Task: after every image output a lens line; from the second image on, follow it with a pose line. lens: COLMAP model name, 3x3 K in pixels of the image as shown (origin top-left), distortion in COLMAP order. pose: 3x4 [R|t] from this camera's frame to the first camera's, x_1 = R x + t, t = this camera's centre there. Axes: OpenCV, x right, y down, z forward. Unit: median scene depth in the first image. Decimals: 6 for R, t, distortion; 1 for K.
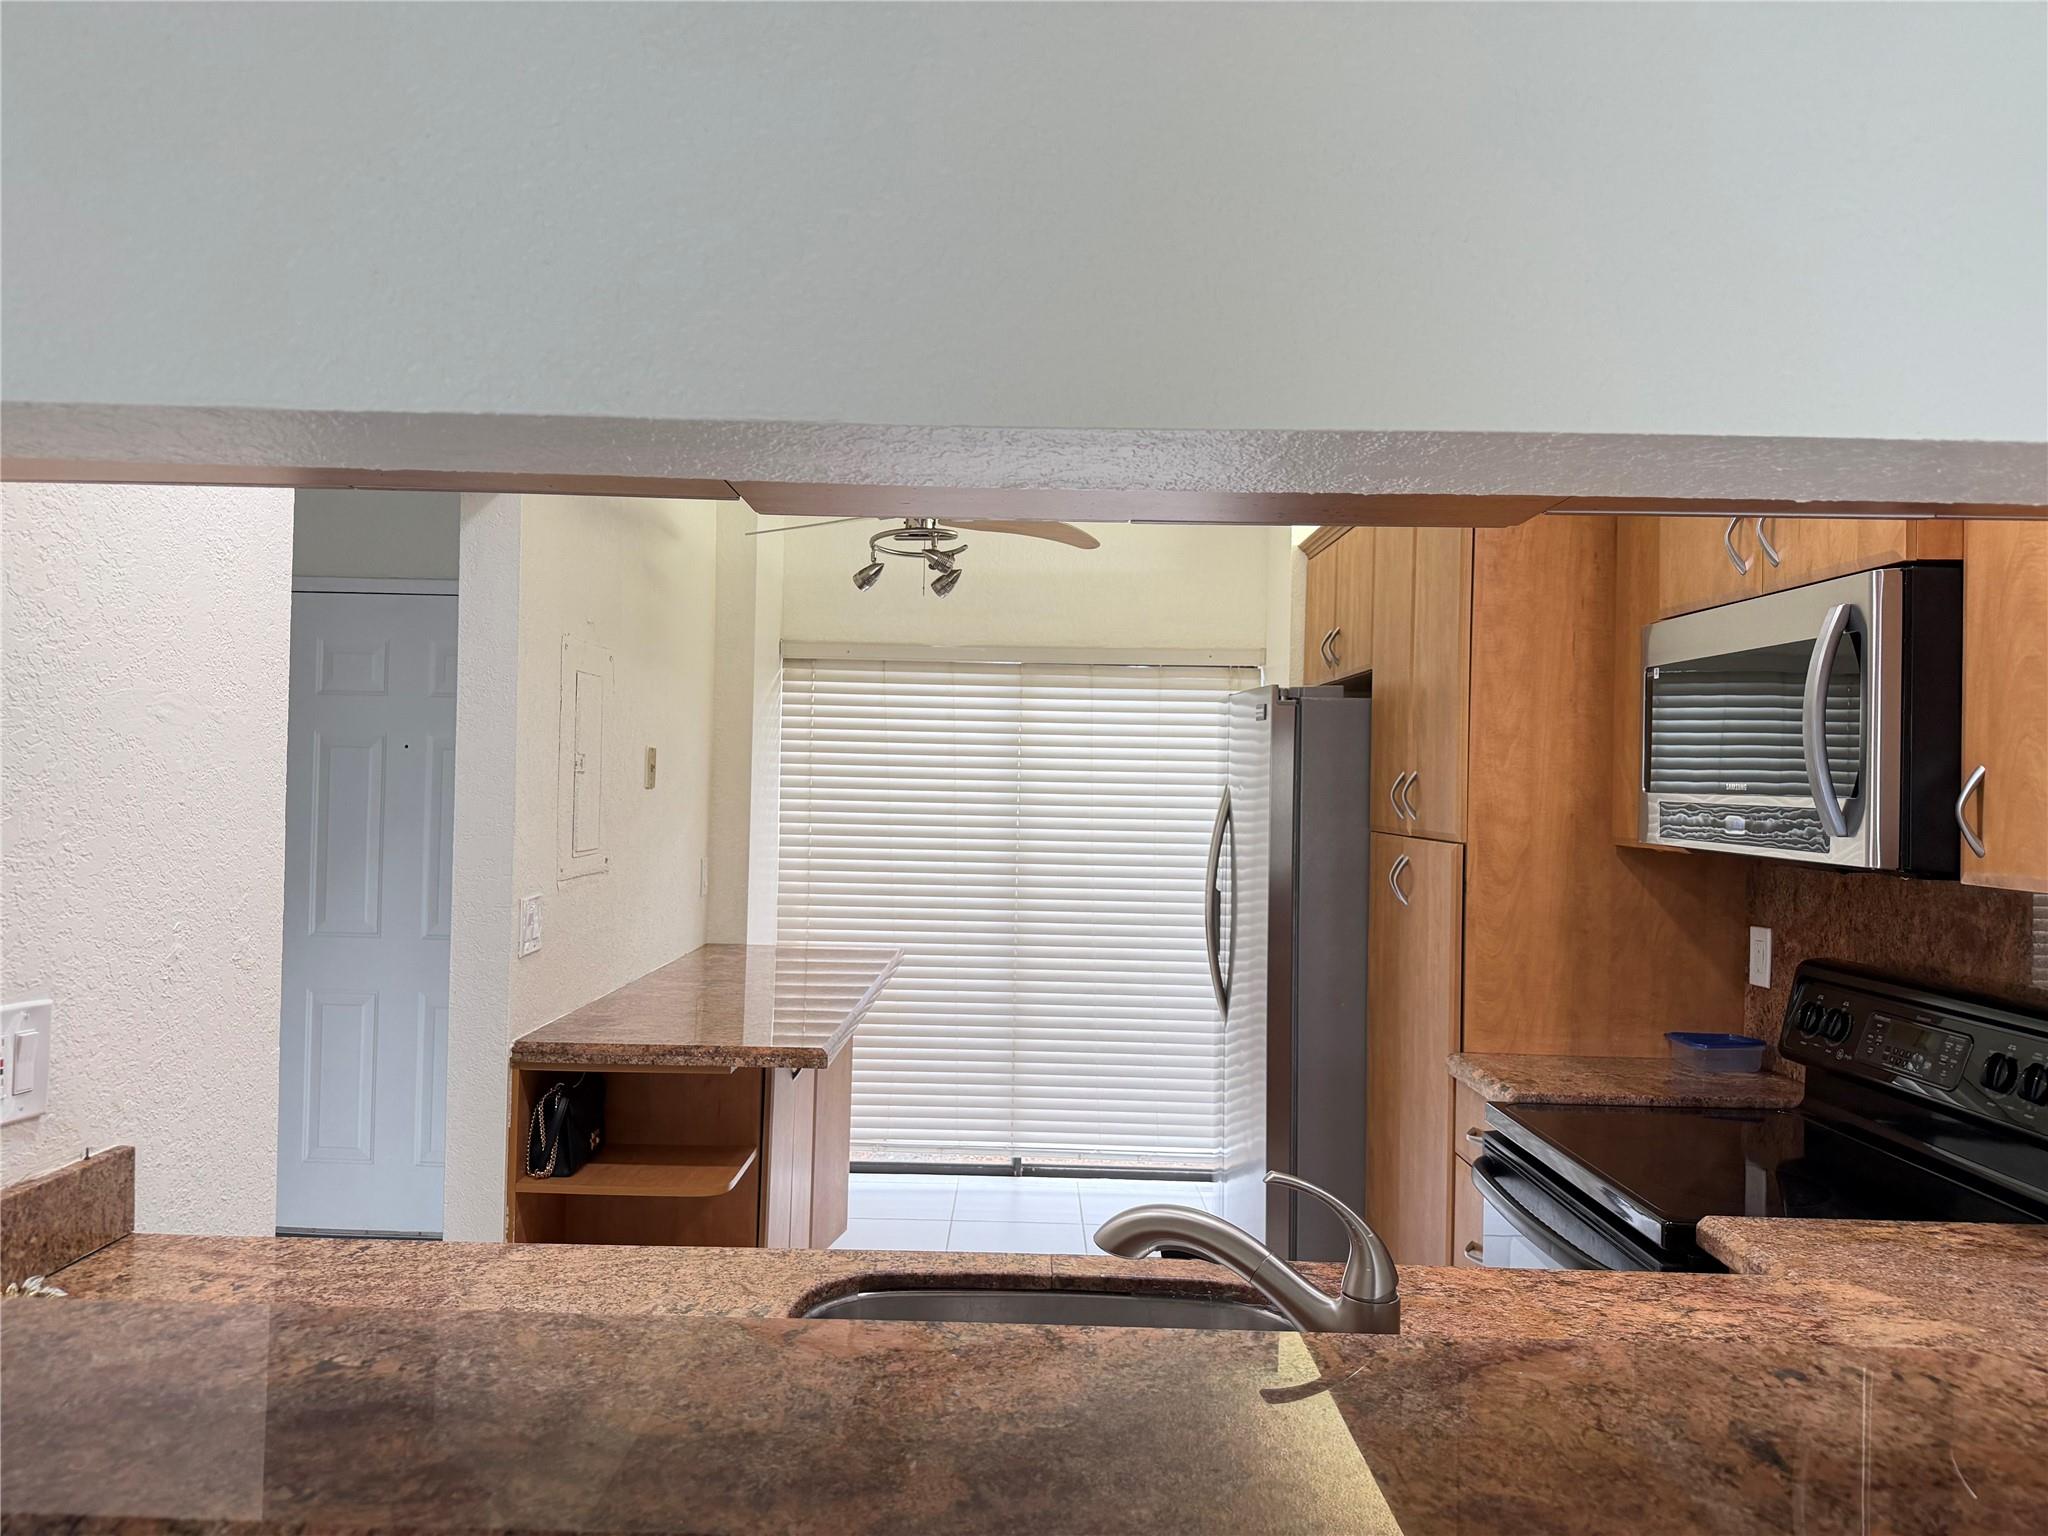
lens RADIAL K [[1452.6, 0, 1022.9], [0, 1452.6, 766.4], [0, 0, 1]] dist [0.056677, -0.079053]
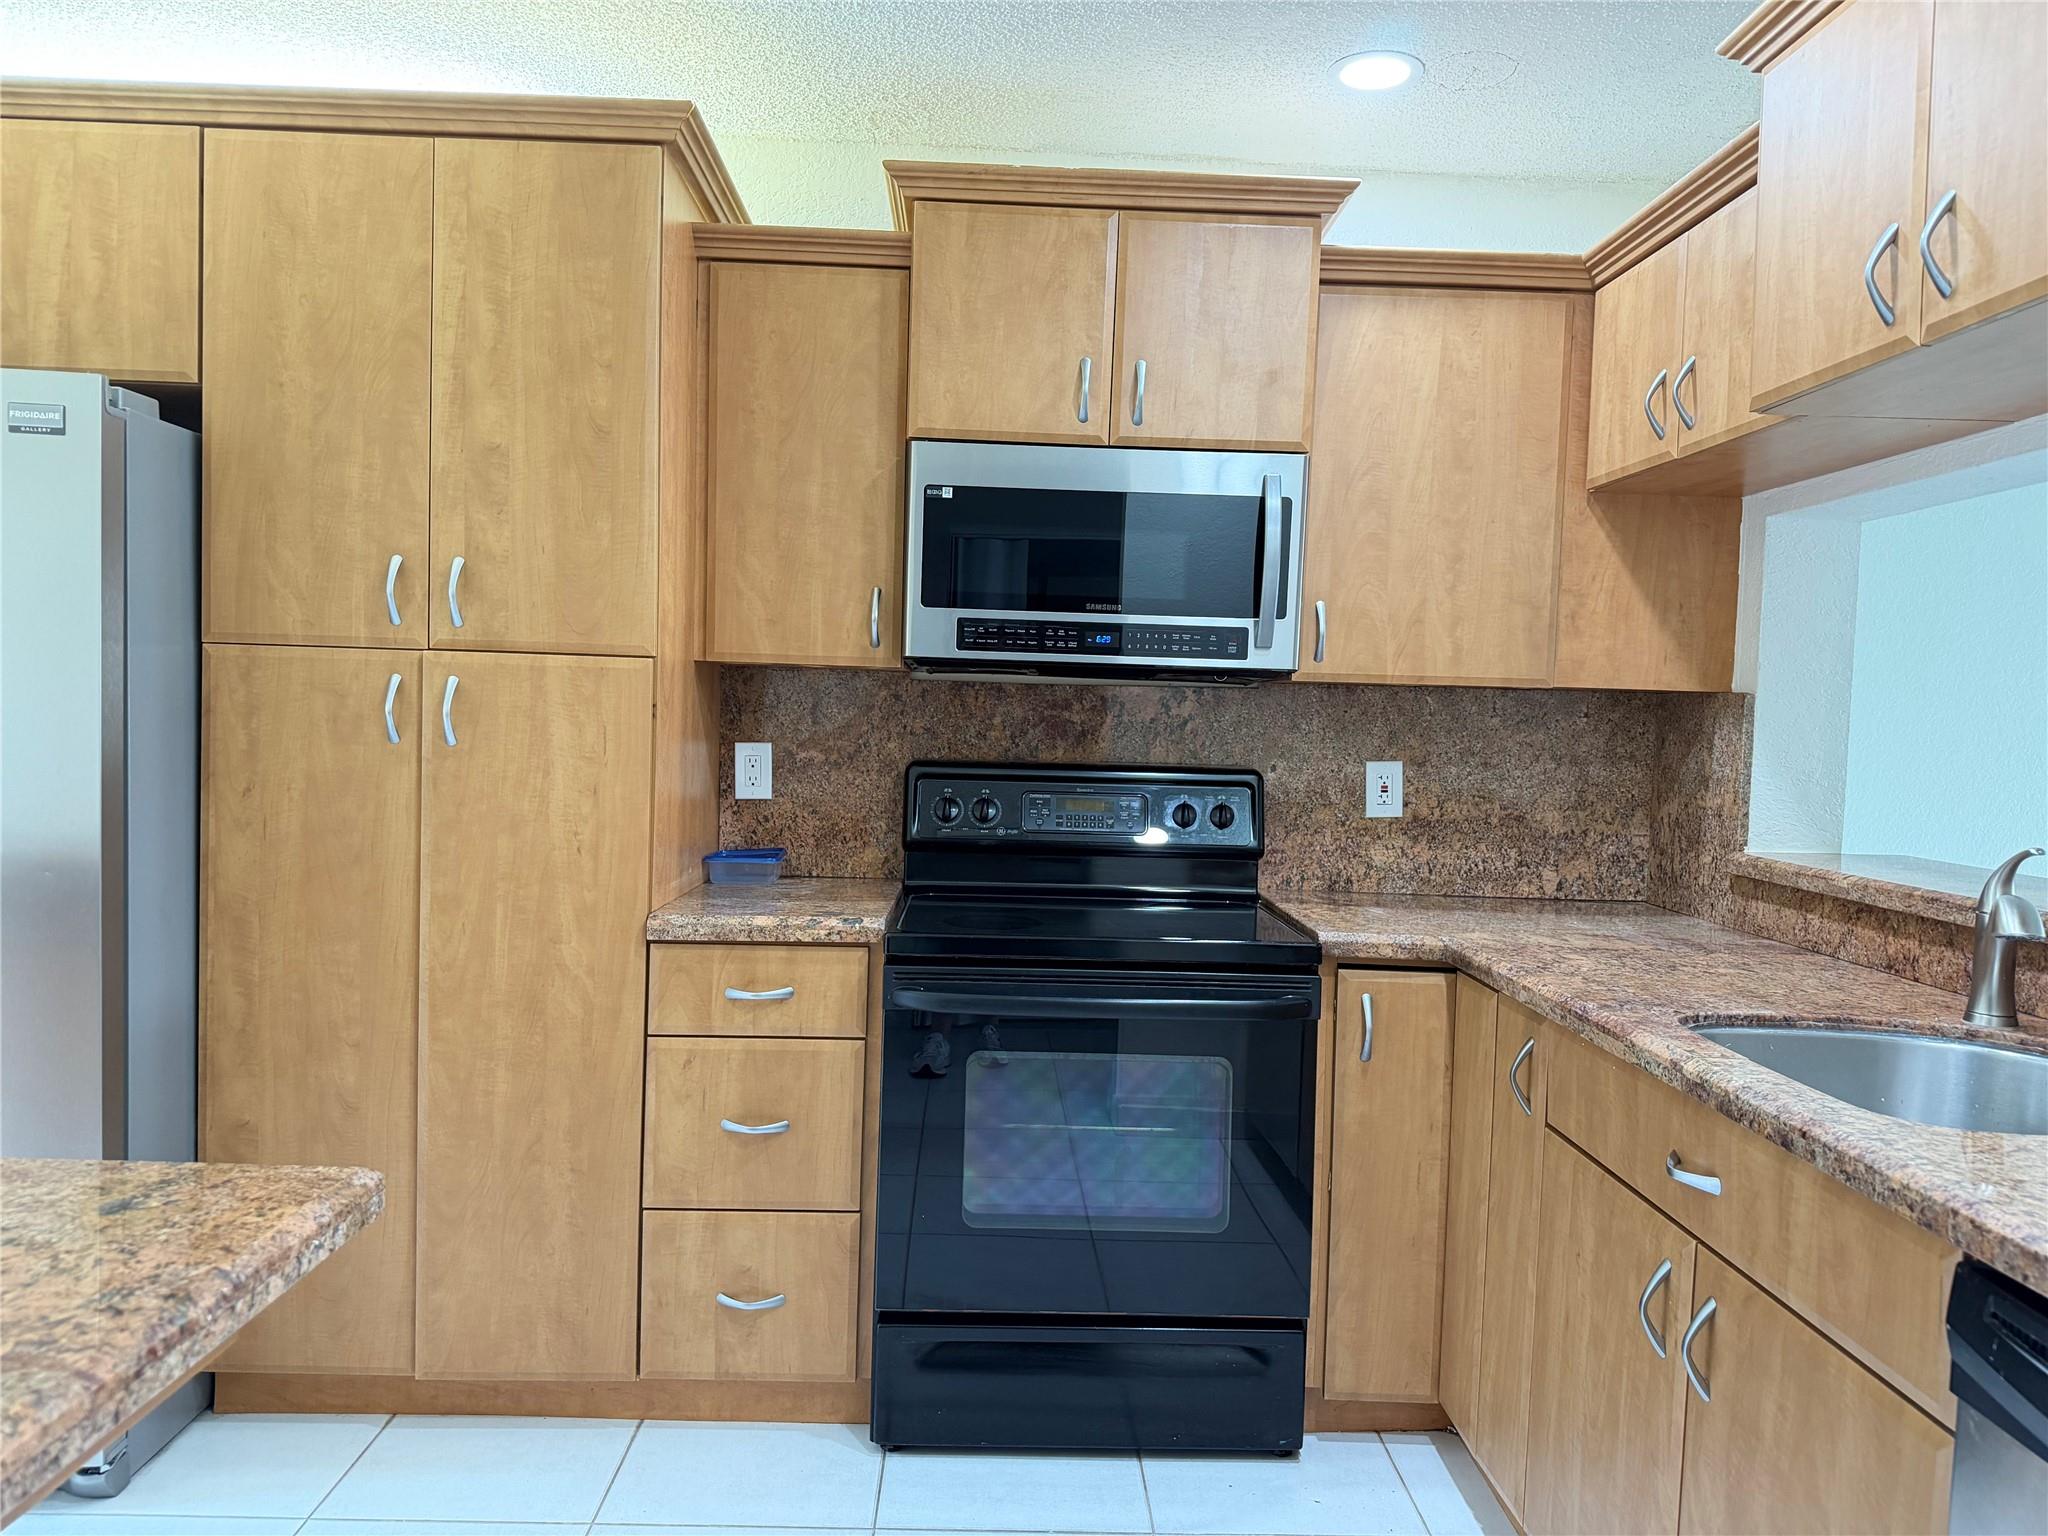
lens RADIAL K [[1452.6, 0, 1021.5], [0, 1452.6, 775.2], [0, 0, 1]] dist [0.056677, -0.079053]
pose [[-0.024381, -0.066635, 0.997480, -0.637455], [-0.042589, 0.996940, 0.065558, 0.069995], [-0.998795, -0.040883, -0.027145, 1.019852]]
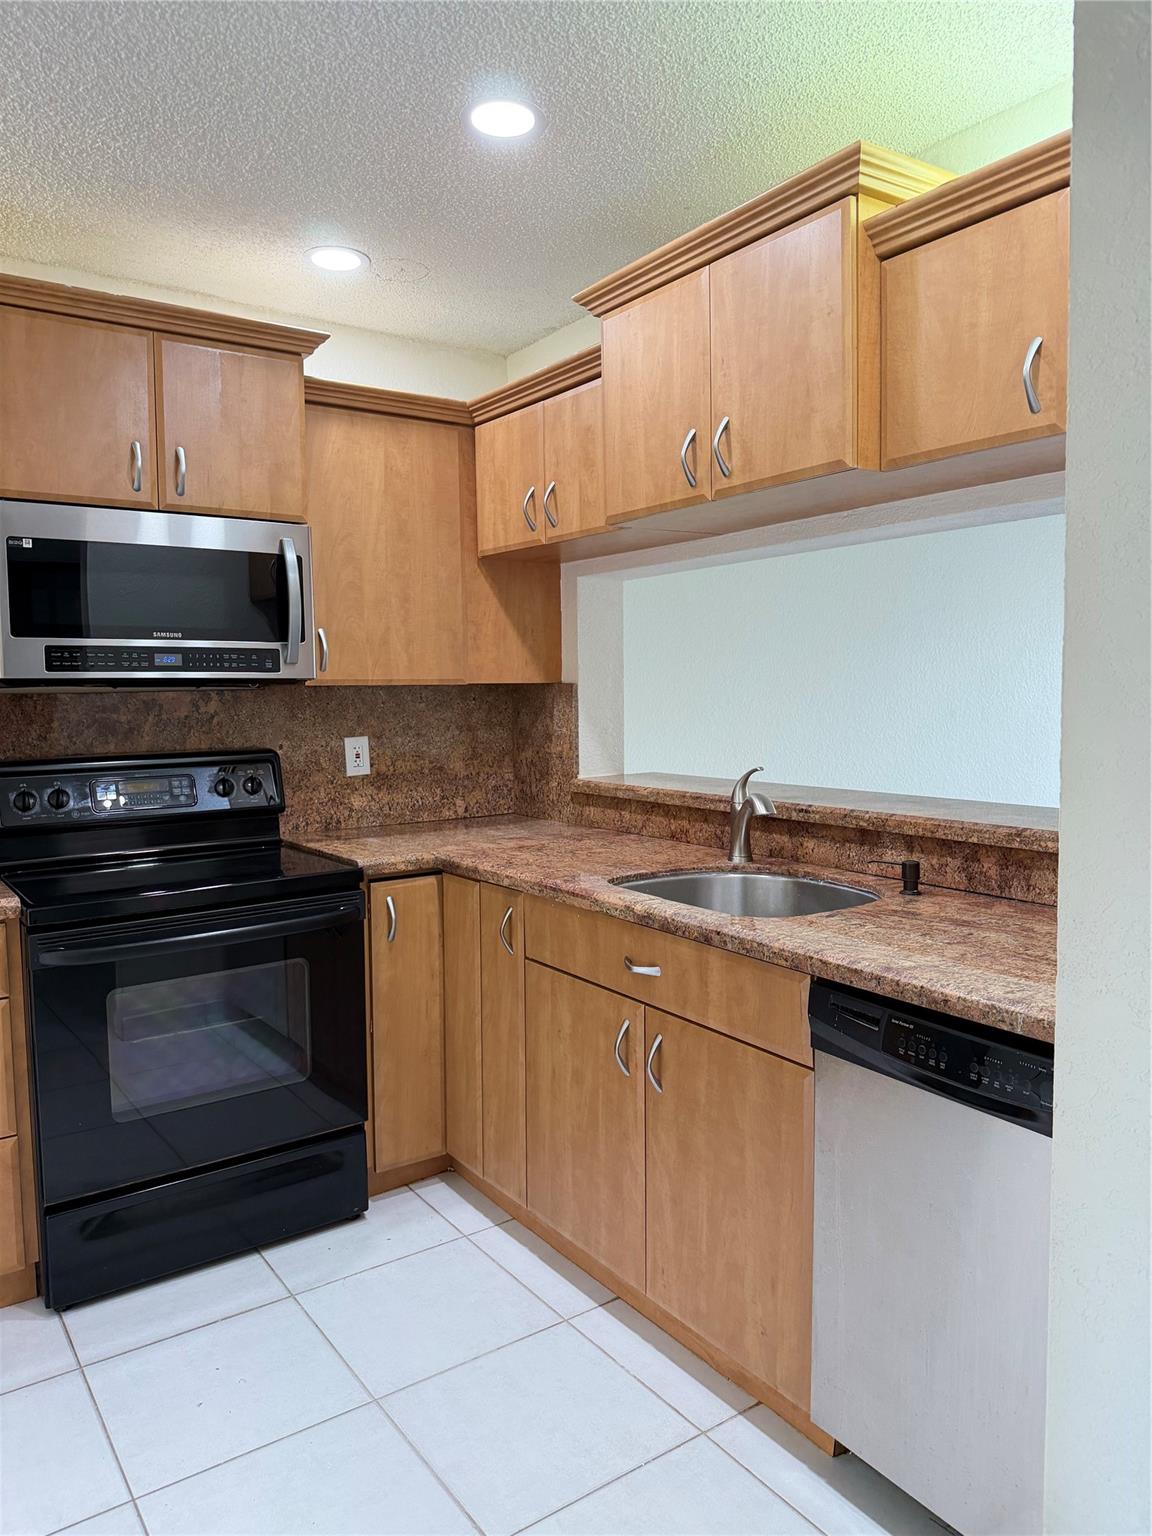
lens RADIAL K [[1089.4, 0, 576.6], [0, 1089.4, 760.9], [0, 0, 1]] dist [0.056677, -0.079053]
pose [[-0.584242, -0.070552, 0.808507, -0.658140], [-0.009991, 0.996764, 0.079761, 0.046000], [-0.811518, 0.038522, -0.583056, 1.242364]]
